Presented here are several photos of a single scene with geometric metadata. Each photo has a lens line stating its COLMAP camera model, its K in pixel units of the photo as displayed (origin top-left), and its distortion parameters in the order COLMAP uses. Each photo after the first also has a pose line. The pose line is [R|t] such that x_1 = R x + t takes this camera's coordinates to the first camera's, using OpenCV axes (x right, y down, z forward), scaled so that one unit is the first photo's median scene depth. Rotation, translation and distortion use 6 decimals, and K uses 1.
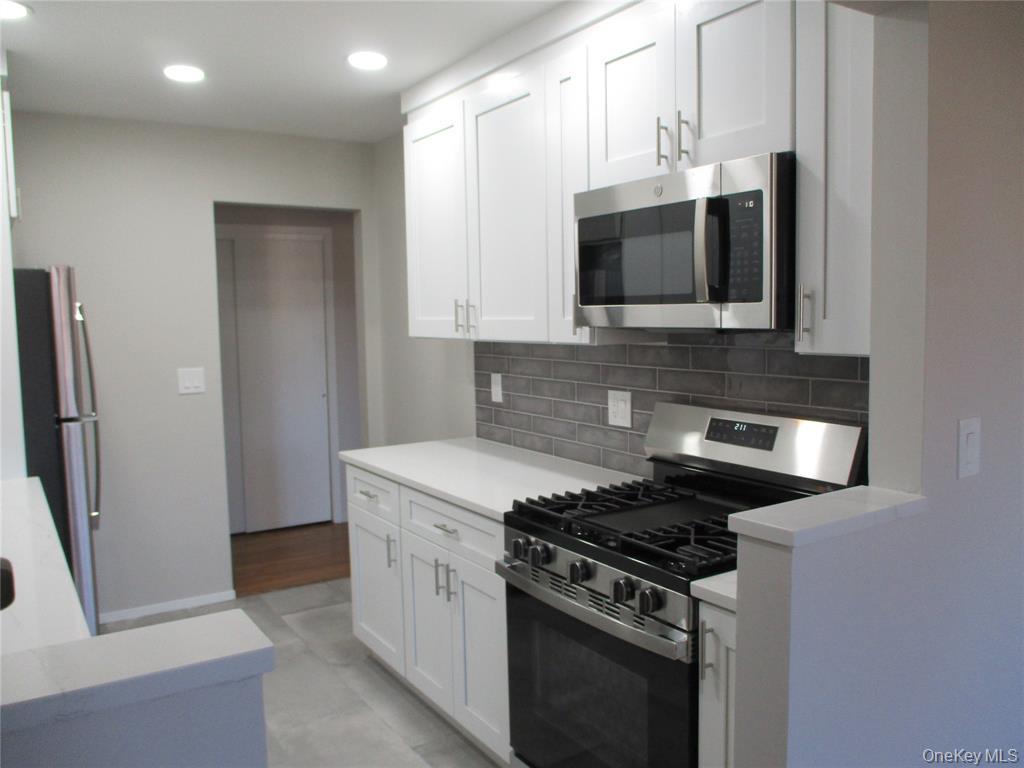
lens RADIAL K [[848.8, 0, 507.1], [0, 848.8, 382.3], [0, 0, 1]] dist [-0.043201, 0.015361]
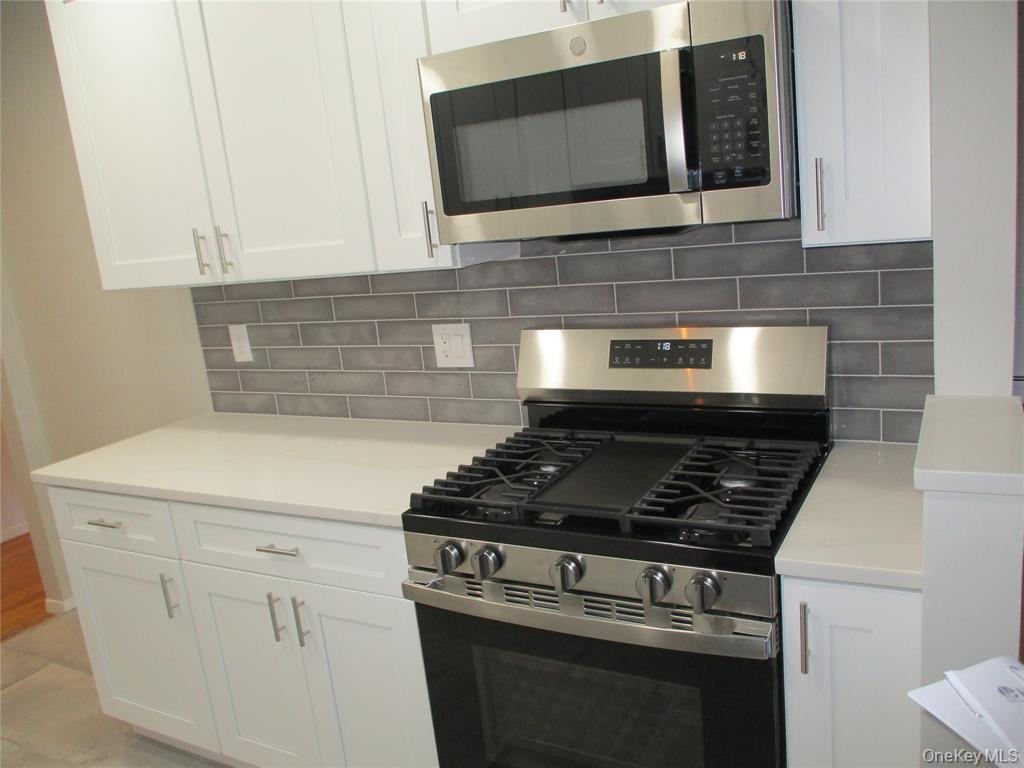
lens RADIAL K [[848.8, 0, 516.3], [0, 848.8, 385.8], [0, 0, 1]] dist [-0.043201, 0.015361]
pose [[0.869633, -0.175343, 0.461511, -0.203460], [0.129139, 0.983048, 0.130153, -0.030302], [-0.476509, -0.053586, 0.877535, 0.290306]]
